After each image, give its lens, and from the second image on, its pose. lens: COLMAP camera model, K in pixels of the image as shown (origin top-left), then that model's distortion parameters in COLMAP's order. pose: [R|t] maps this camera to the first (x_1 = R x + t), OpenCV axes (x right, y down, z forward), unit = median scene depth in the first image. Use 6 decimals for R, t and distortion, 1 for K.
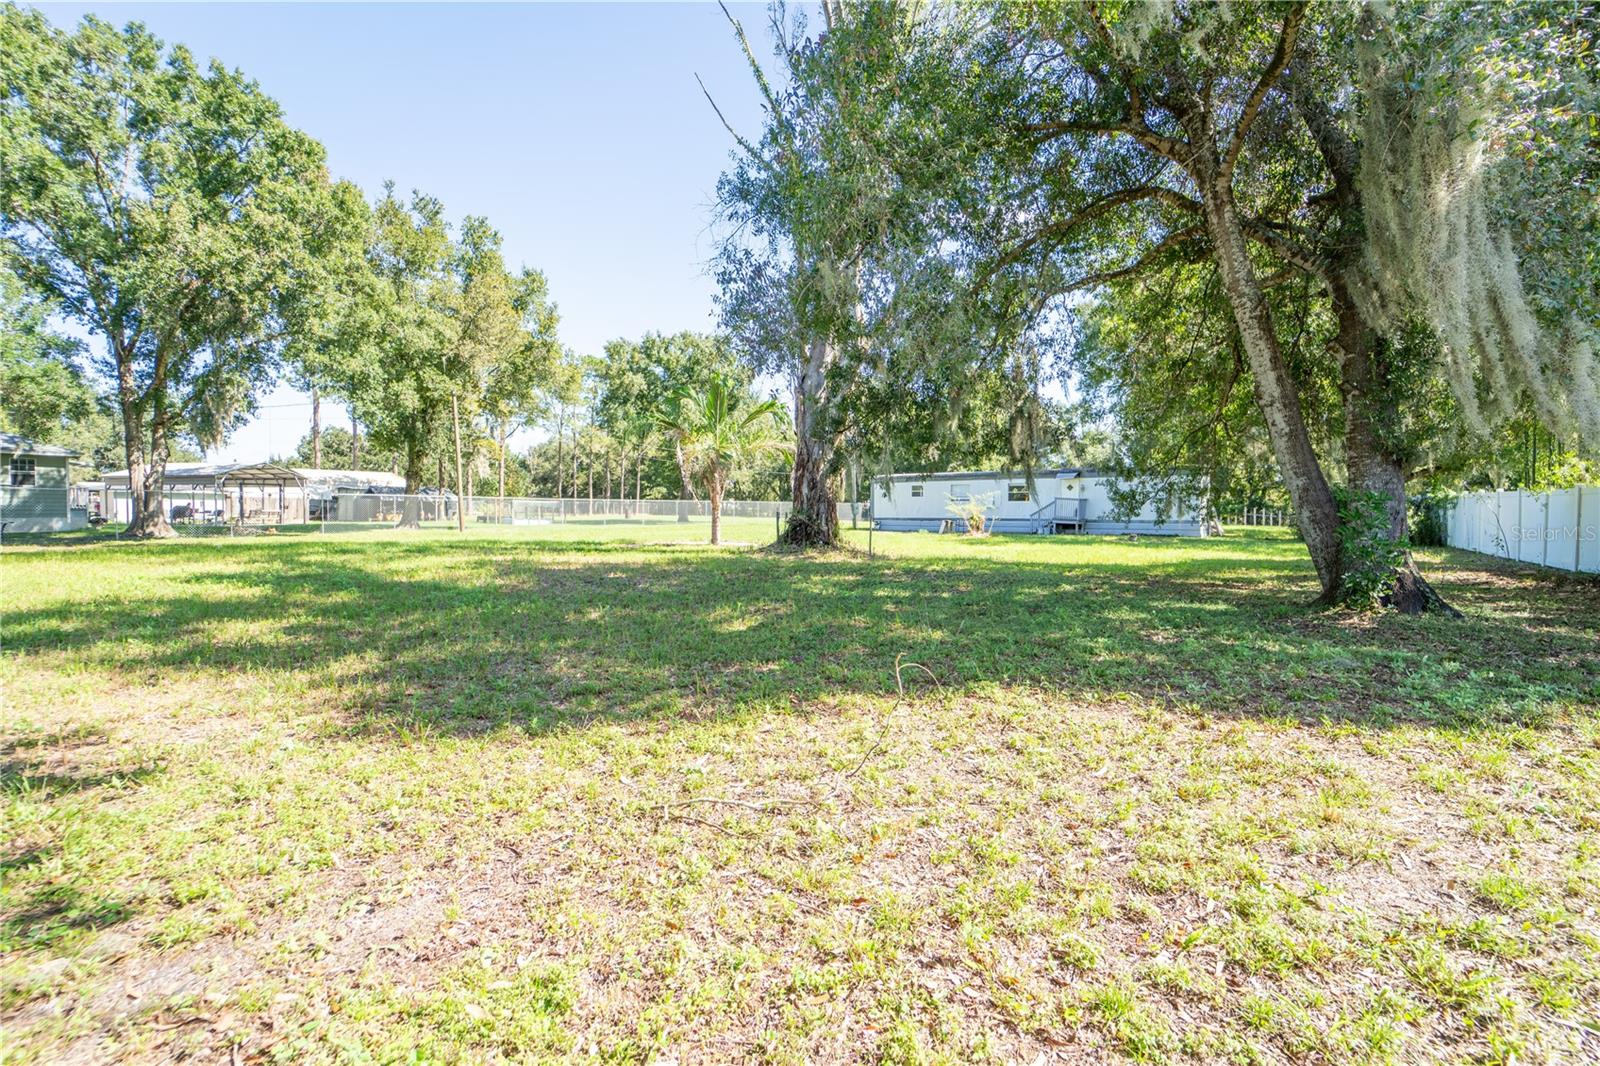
lens RADIAL K [[650.0, 0, 800.0], [0, 650.0, 533.0], [0, 0, 1]] dist [-0.023681, -0.000186]
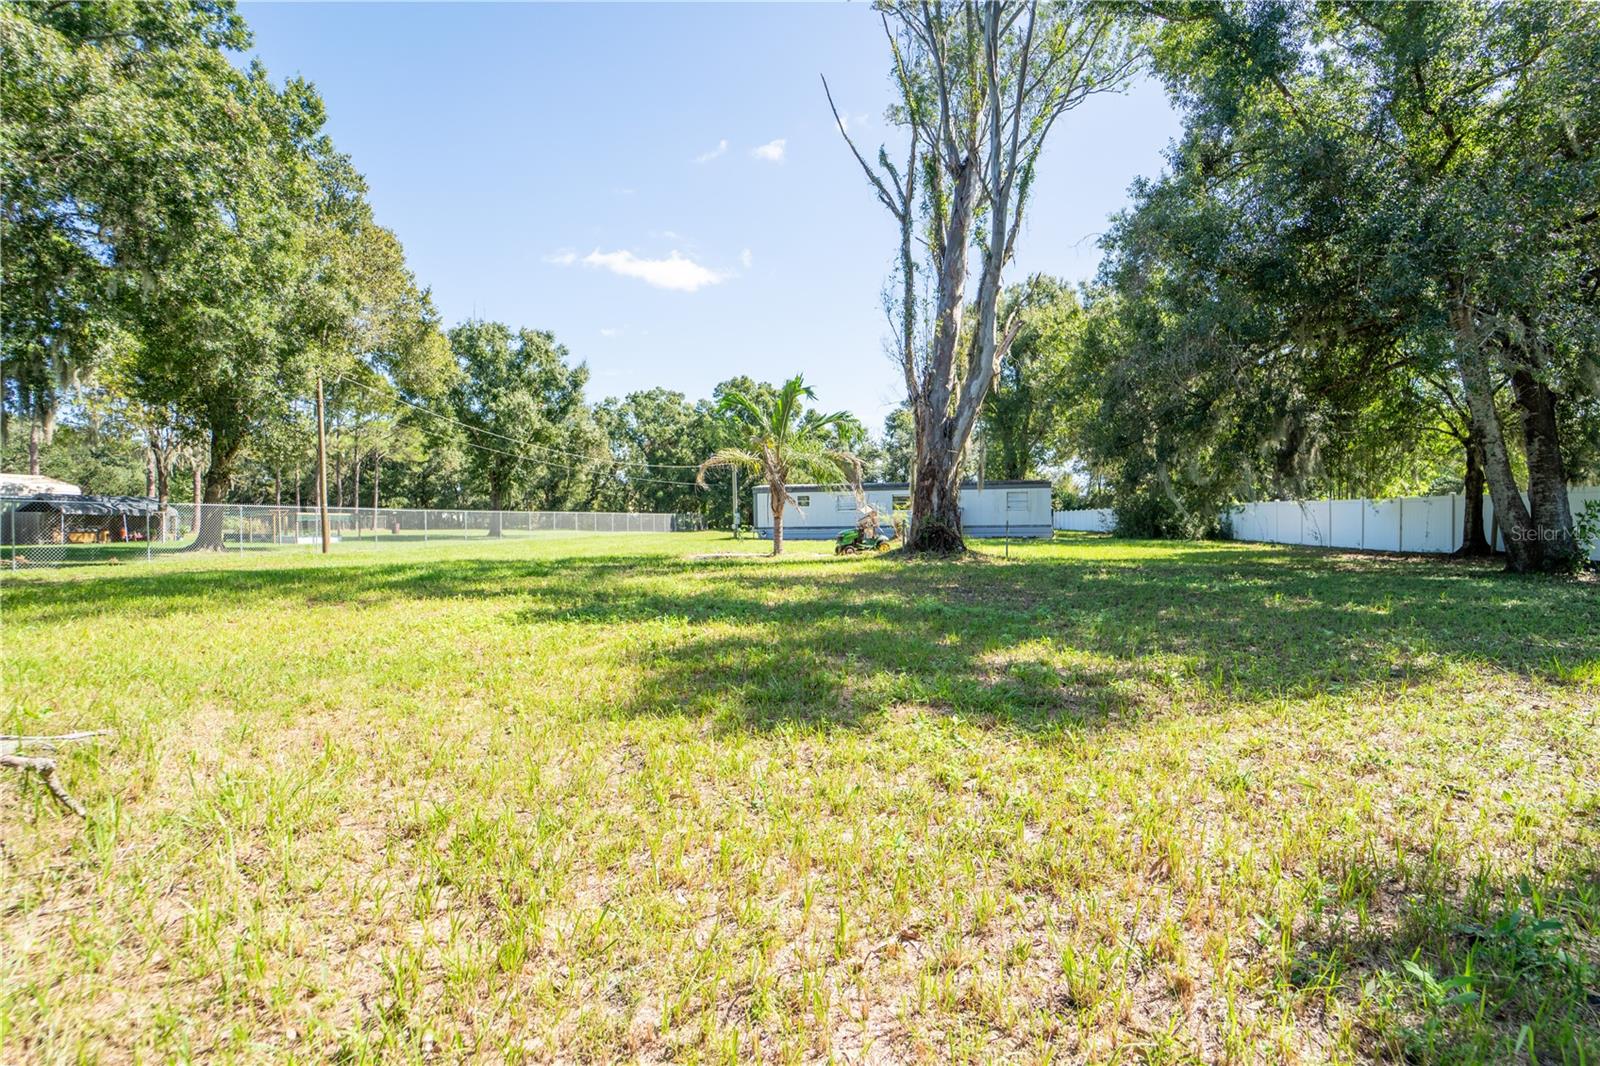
lens RADIAL K [[650.0, 0, 800.0], [0, 650.0, 533.0], [0, 0, 1]] dist [-0.023681, -0.000186]
pose [[0.829938, -0.011423, 0.557738, -0.463448], [0.021416, 0.999706, -0.011394, -0.004661], [-0.557444, 0.021401, 0.829939, 0.046981]]
